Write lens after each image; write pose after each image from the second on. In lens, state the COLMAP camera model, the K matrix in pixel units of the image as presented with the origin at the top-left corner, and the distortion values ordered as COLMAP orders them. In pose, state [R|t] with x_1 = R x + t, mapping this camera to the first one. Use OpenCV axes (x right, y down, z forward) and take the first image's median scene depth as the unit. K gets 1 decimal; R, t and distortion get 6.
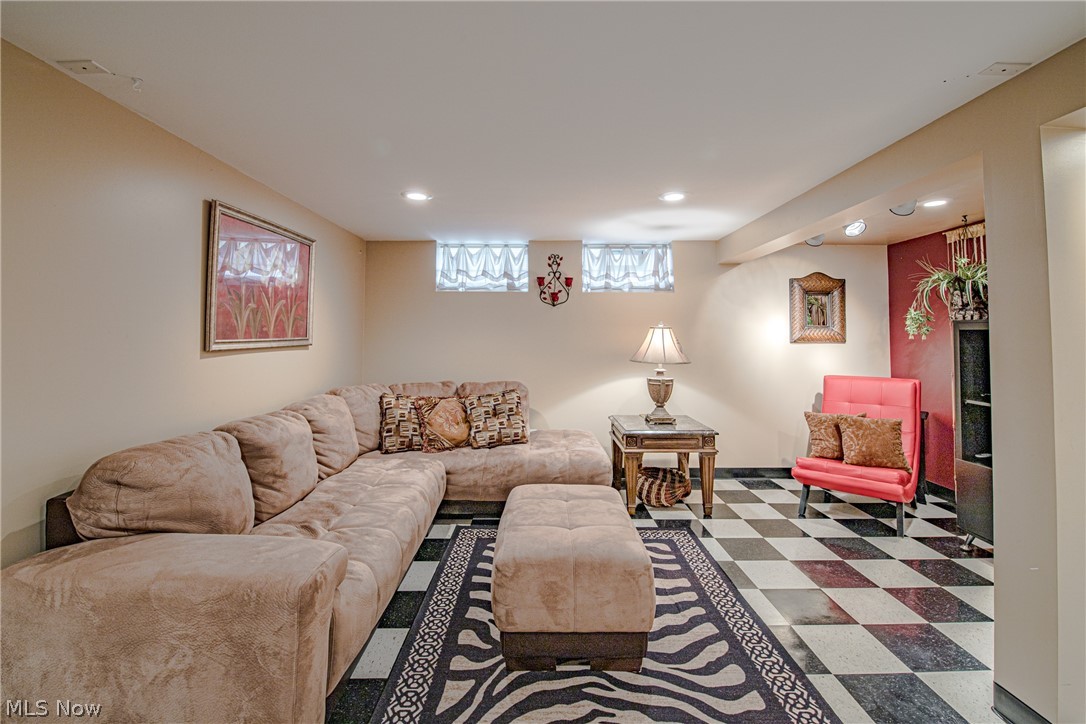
lens RADIAL K [[483.4, 0, 542.3], [0, 483.4, 328.4], [0, 0, 1]] dist [-0.000022, -0.002660]
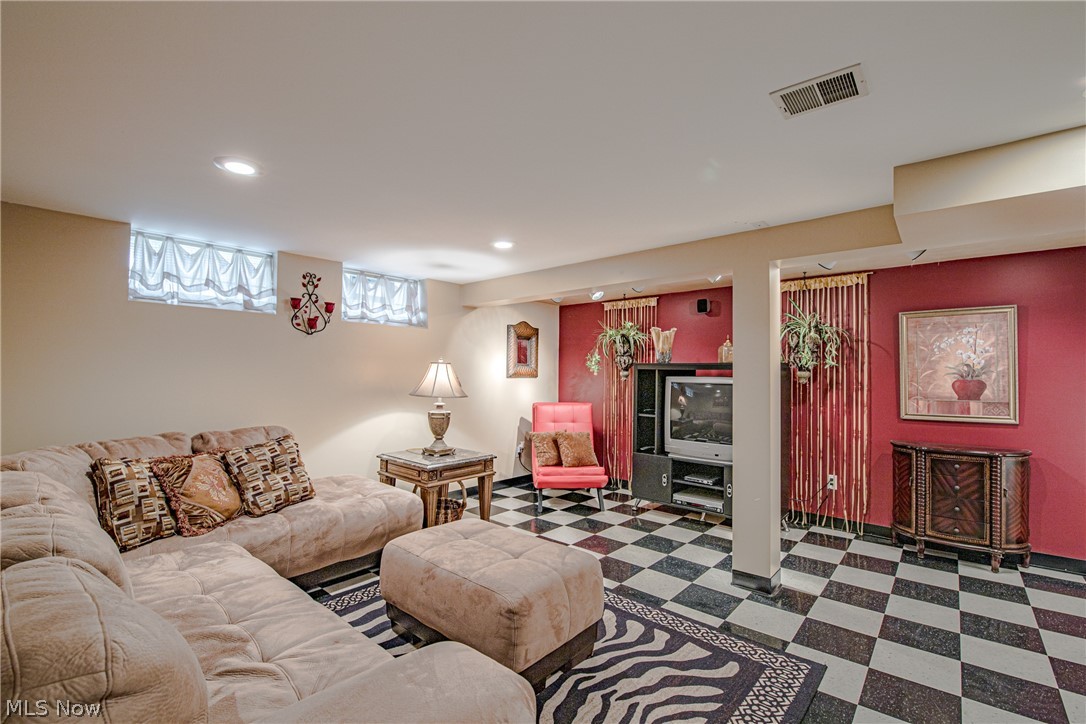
lens RADIAL K [[483.4, 0, 516.4], [0, 483.4, 372.9], [0, 0, 1]] dist [-0.000022, -0.002660]
pose [[0.671771, 0.006491, 0.740731, -0.398646], [-0.022331, 0.999685, 0.011491, 0.004209], [-0.740423, -0.024261, 0.671704, 0.176762]]
